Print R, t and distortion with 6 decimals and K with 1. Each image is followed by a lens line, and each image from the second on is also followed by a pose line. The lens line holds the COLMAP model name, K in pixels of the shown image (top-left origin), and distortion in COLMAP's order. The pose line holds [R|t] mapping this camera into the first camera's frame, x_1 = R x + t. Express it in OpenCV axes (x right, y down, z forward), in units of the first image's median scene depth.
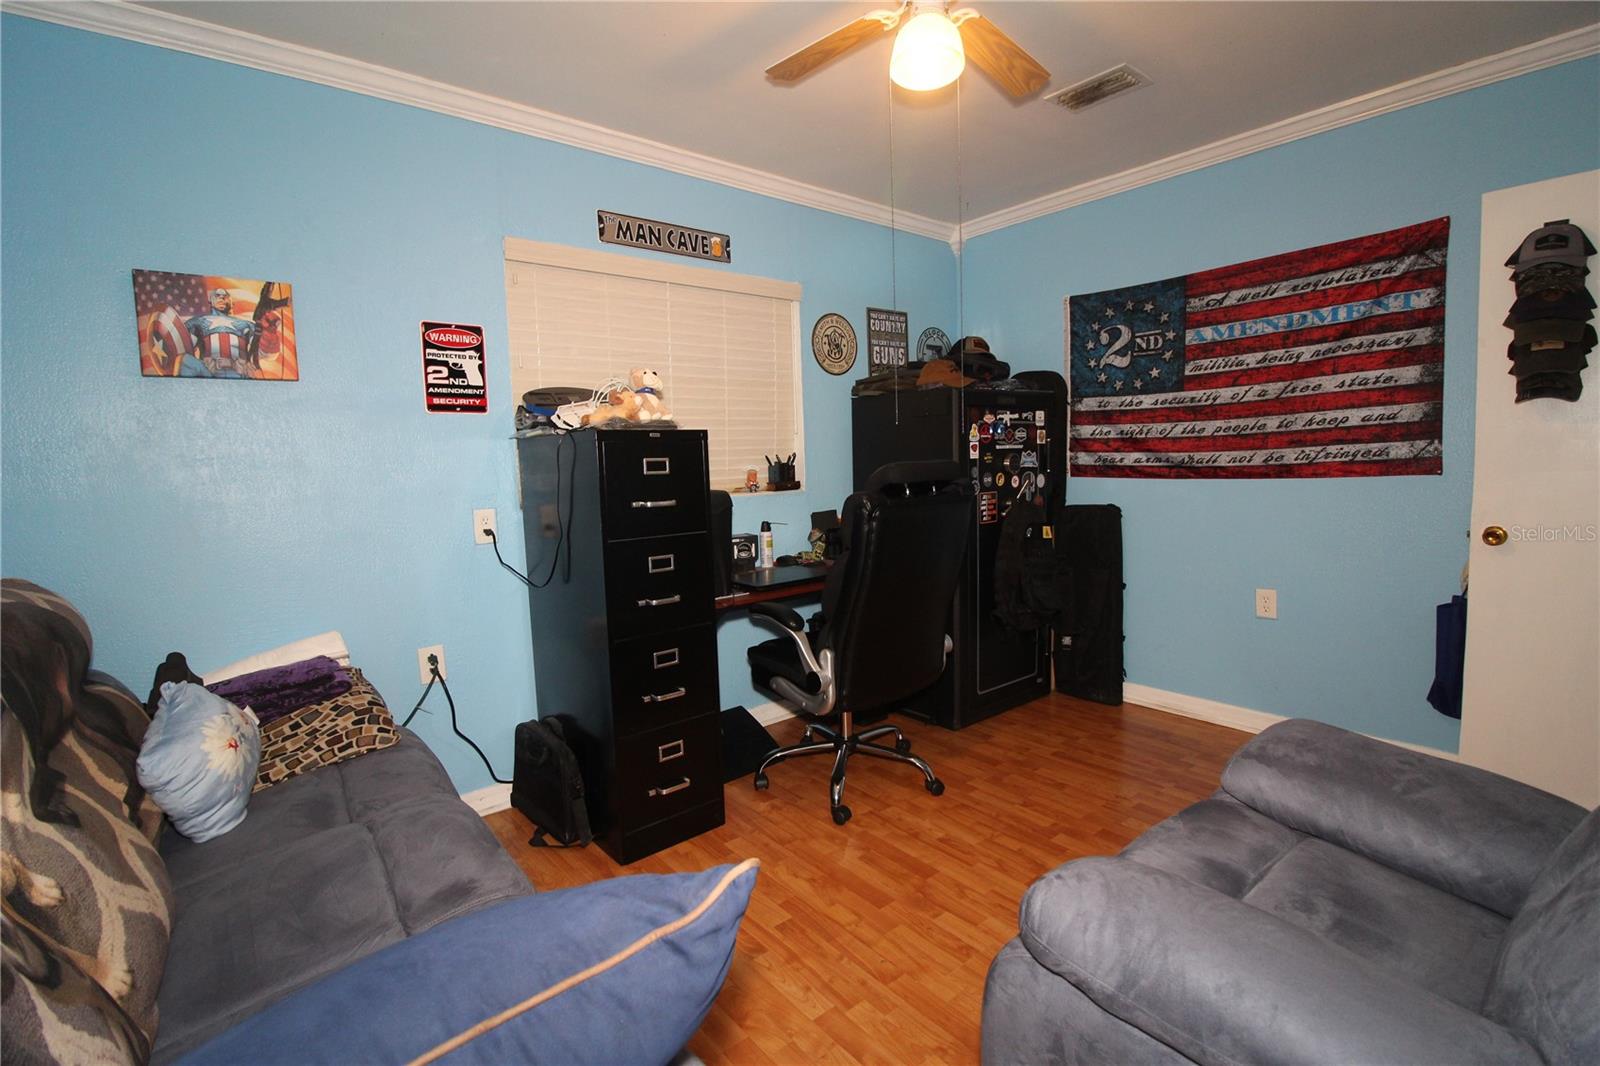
lens RADIAL K [[732.2, 0, 803.6], [0, 732.2, 530.0], [0, 0, 1]] dist [-0.005360, -0.010577]
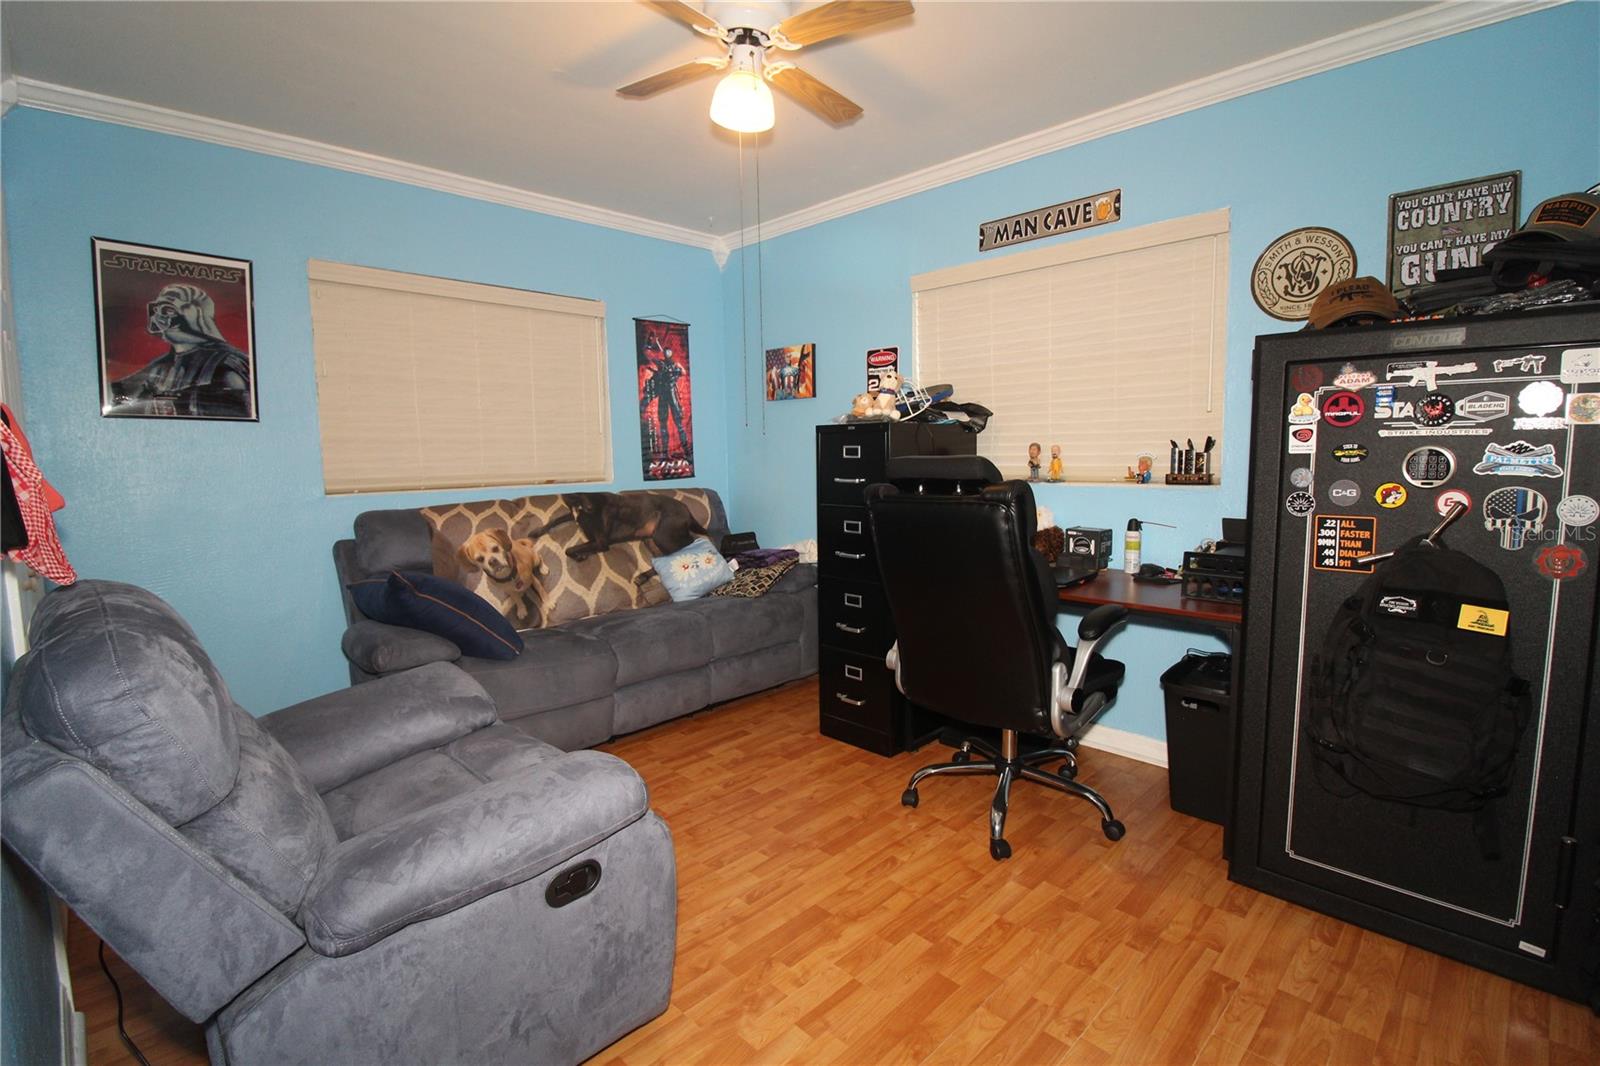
lens RADIAL K [[732.2, 0, 802.6], [0, 732.2, 524.9], [0, 0, 1]] dist [-0.005360, -0.010577]
pose [[0.098238, 0.132810, -0.986261, 0.843356], [-0.084173, 0.988612, 0.124742, -0.088277], [0.991597, 0.070762, 0.108299, 0.604368]]
